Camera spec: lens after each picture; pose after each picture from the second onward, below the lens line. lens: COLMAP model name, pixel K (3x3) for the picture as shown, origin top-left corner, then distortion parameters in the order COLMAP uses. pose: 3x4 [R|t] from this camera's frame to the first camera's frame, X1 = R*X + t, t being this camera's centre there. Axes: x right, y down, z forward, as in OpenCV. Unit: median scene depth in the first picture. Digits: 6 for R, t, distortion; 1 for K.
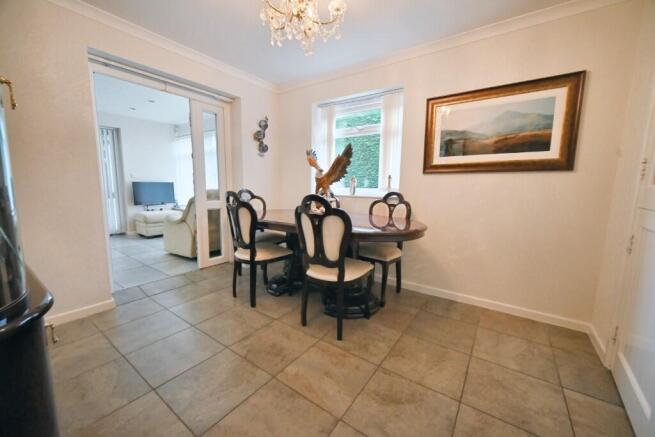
lens RADIAL K [[257.3, 0, 327.2], [0, 257.3, 217.9], [0, 0, 1]] dist [-0.001799, -0.000207]
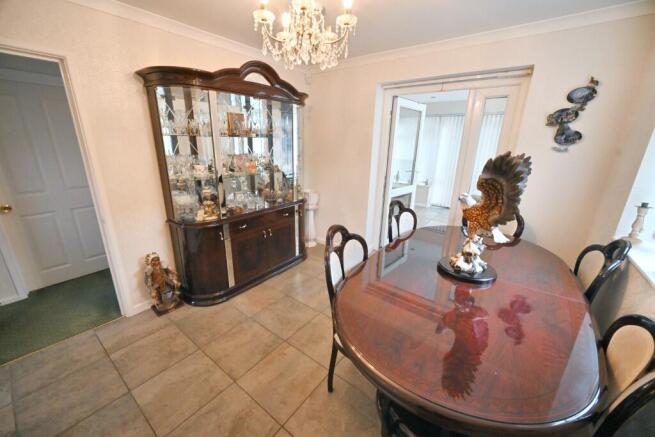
lens RADIAL K [[257.3, 0, 324.8], [0, 257.3, 219.1], [0, 0, 1]] dist [-0.001799, -0.000207]
pose [[-0.044306, 0.276649, -0.959949, 0.539833], [-0.145882, 0.948801, 0.280170, -0.242100], [0.988309, 0.152452, -0.001680, 0.654887]]
